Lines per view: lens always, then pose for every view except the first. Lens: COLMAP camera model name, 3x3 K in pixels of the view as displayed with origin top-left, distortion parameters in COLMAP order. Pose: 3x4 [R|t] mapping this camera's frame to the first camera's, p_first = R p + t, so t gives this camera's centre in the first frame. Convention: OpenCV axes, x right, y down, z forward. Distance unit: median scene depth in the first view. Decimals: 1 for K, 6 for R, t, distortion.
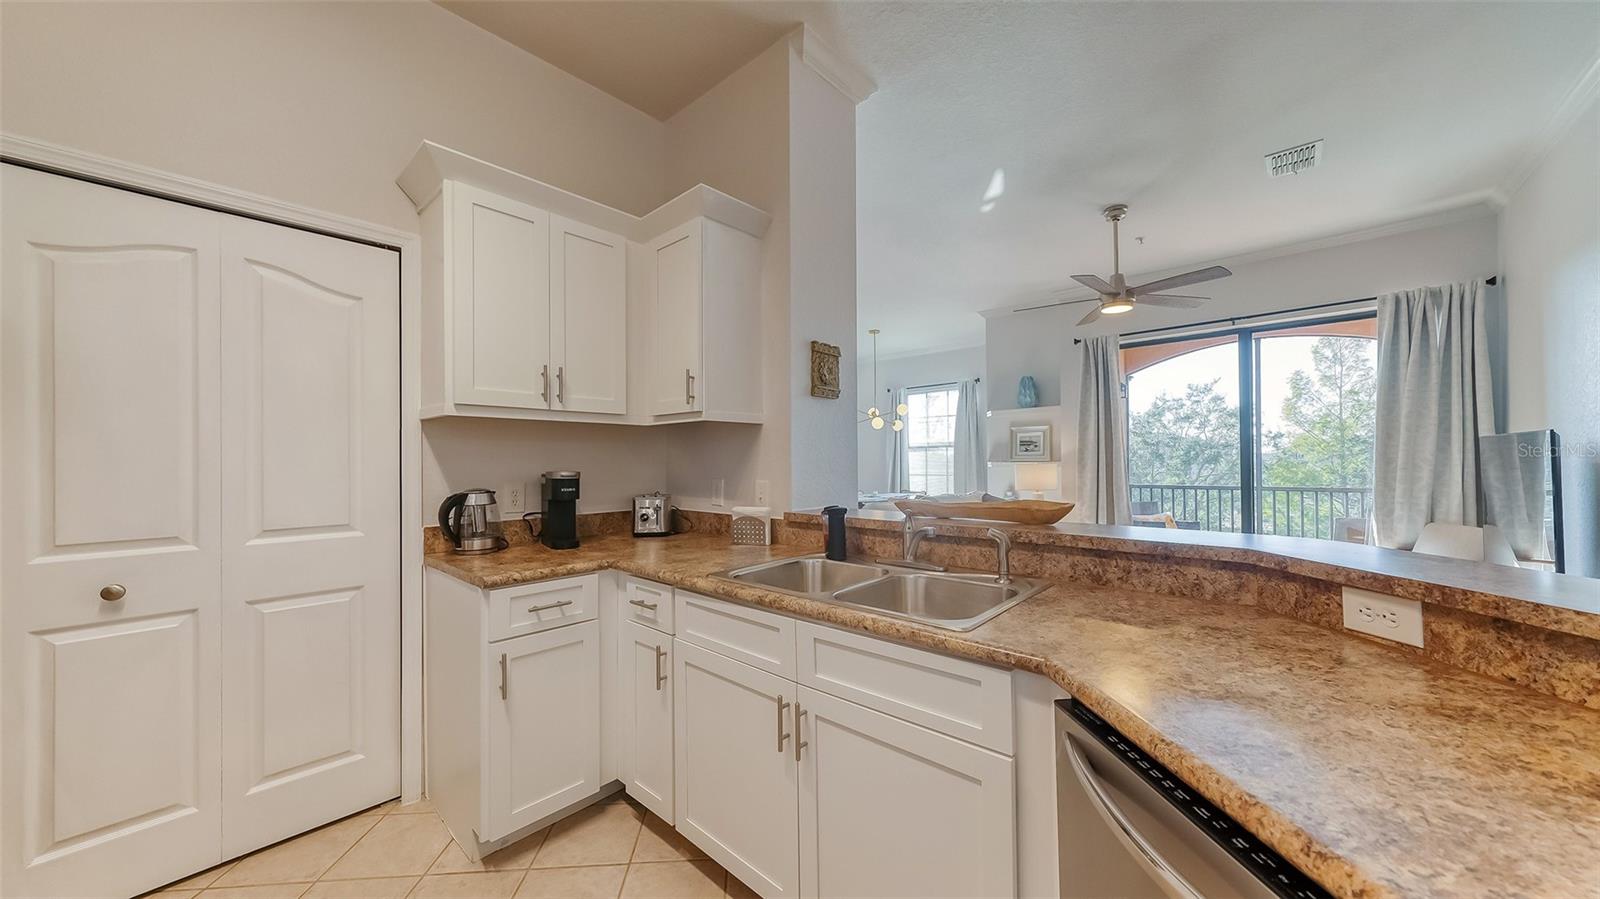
lens RADIAL K [[546.0, 0, 796.8], [0, 546.0, 457.0], [0, 0, 1]] dist [0.000190, 0.000212]
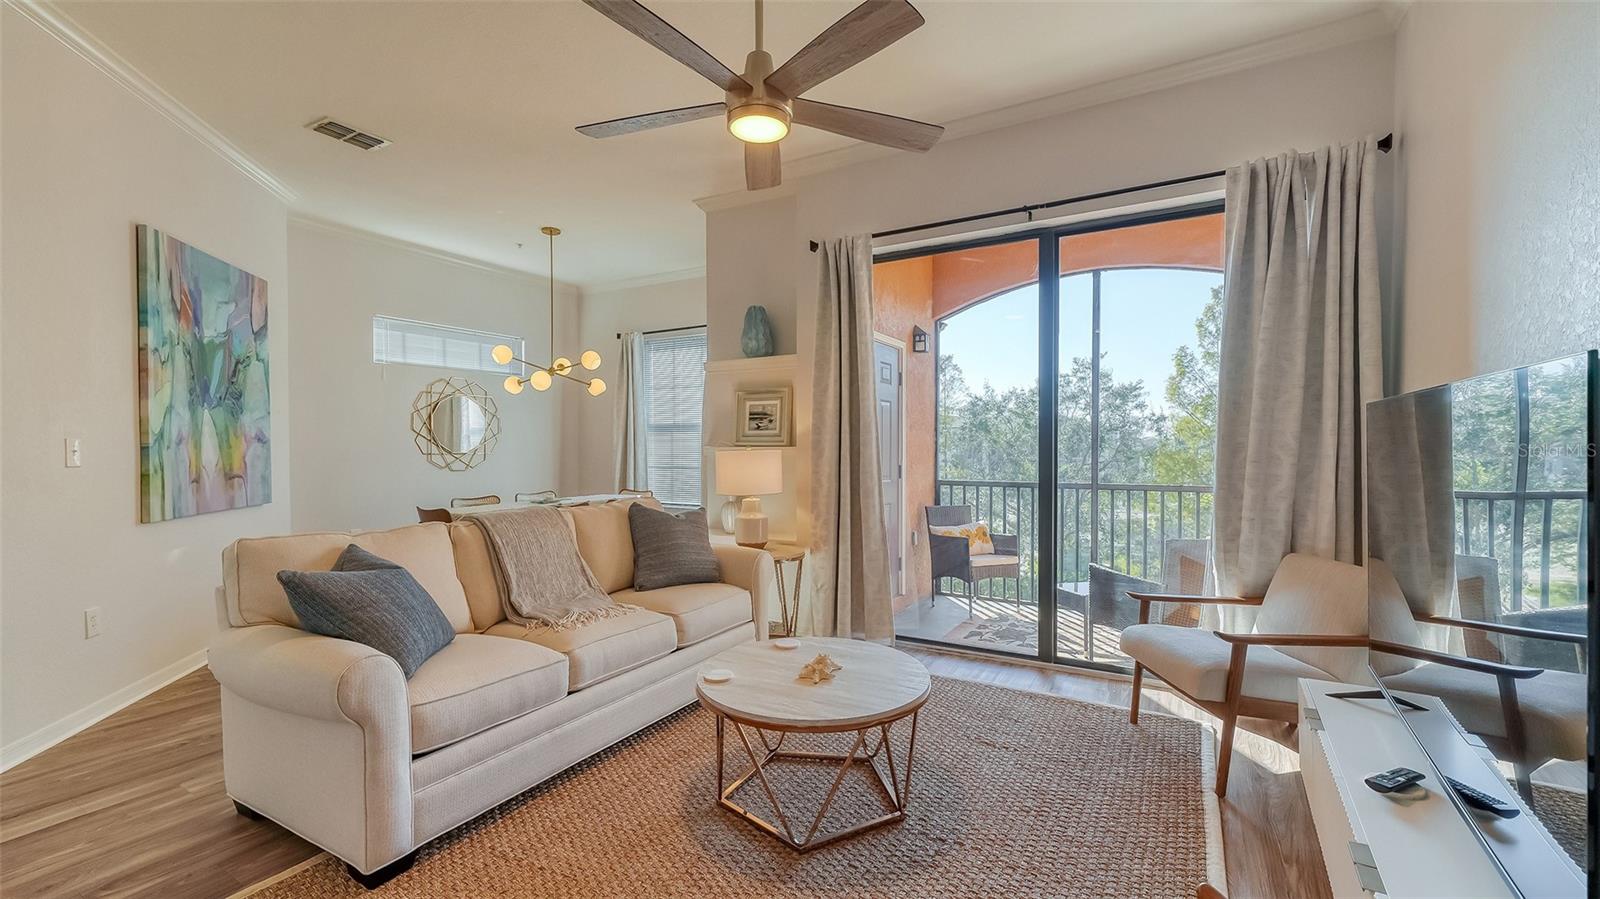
lens RADIAL K [[664.9, 0, 794.1], [0, 664.9, 454.1], [0, 0, 1]] dist [0.002583, 0.000202]
pose [[0.978835, 0.003558, 0.204619, 0.503730], [-0.008047, 0.999745, 0.021110, 0.002128], [-0.204492, -0.022310, 0.978614, 0.421461]]
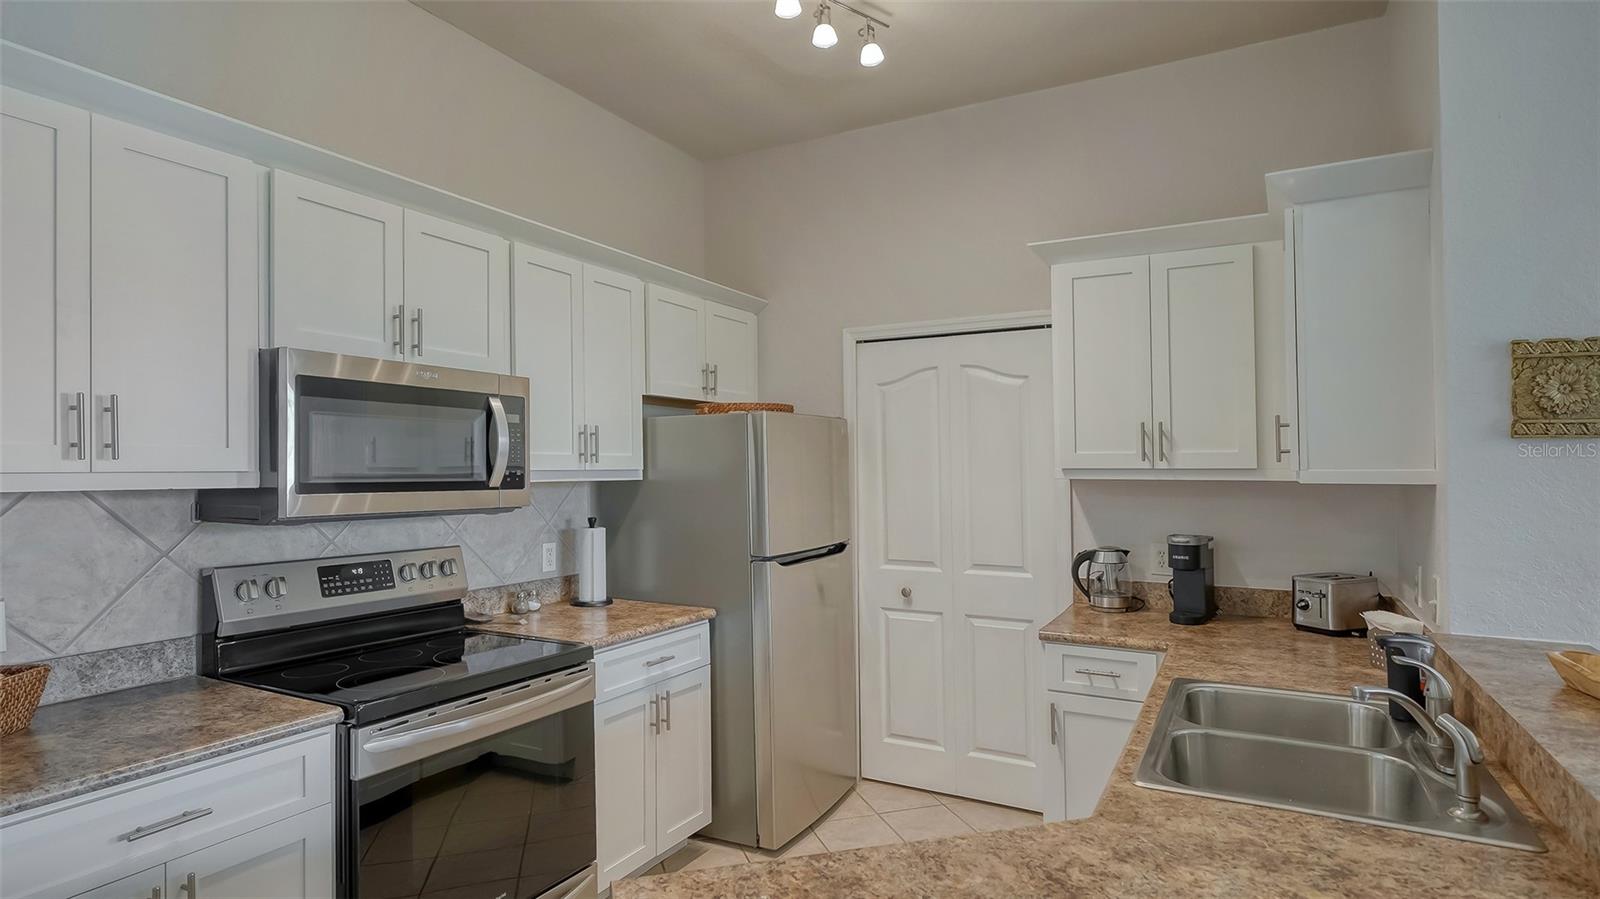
lens RADIAL K [[825.5, 0, 794.0], [0, 825.5, 485.6], [0, 0, 1]] dist [-0.004785, -0.000587]
pose [[0.228549, 0.027305, -0.973150, 0.417322], [0.005513, 0.999554, 0.029340, -0.056300], [0.973517, -0.012071, 0.228296, 0.052918]]
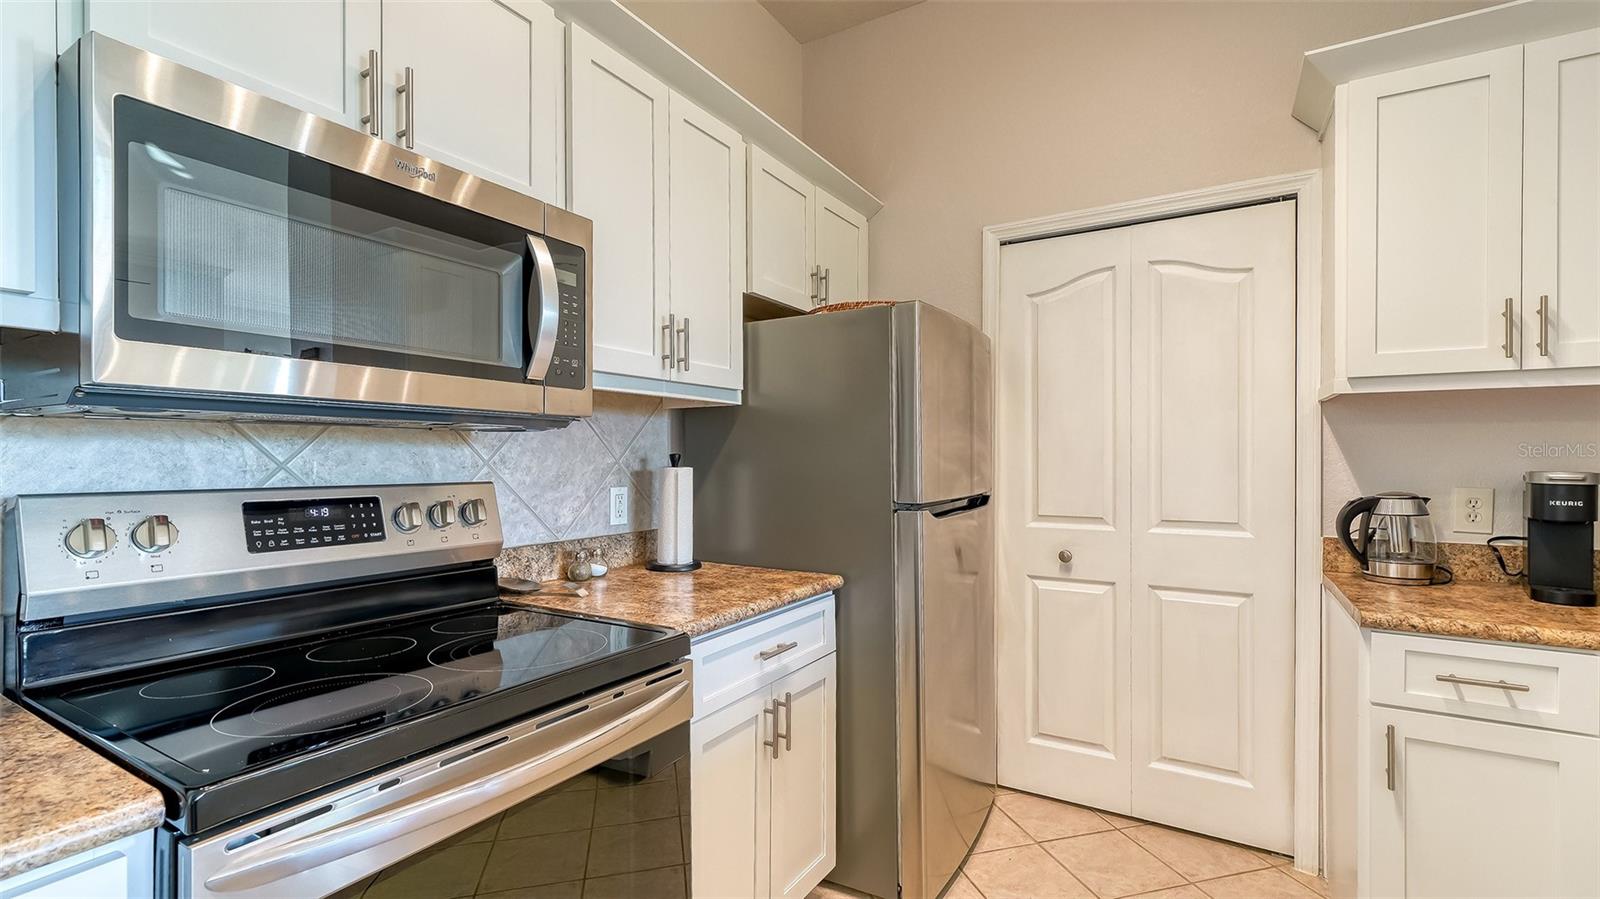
lens RADIAL K [[698.7, 0, 799.3], [0, 698.7, 462.8], [0, 0, 1]] dist [0.003106, 0.000198]
pose [[0.197640, 0.015279, -0.980156, 0.087304], [0.004119, 0.999857, 0.016416, 0.000562], [0.980266, -0.007282, 0.197549, 0.030356]]
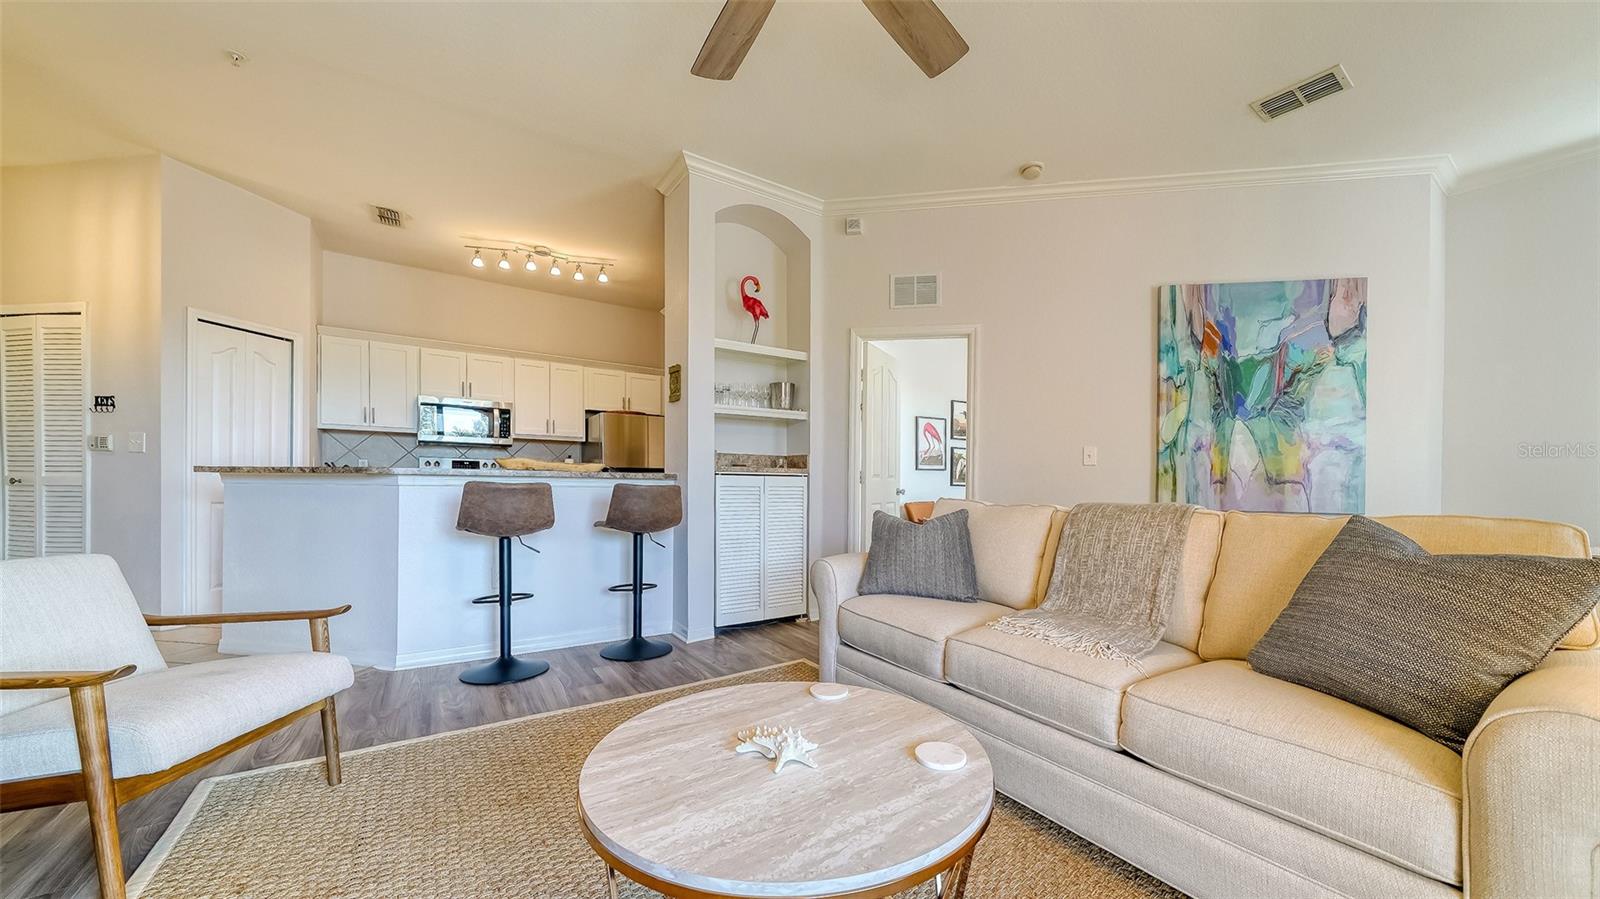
lens RADIAL K [[560.3, 0, 823.9], [0, 560.3, 493.4], [0, 0, 1]] dist [0.001143, 0.000042]
pose [[-0.212545, 0.026277, -0.976798, 0.955711], [-0.003839, 0.999608, 0.027726, 0.066880], [0.977144, 0.009643, -0.212361, 1.117014]]
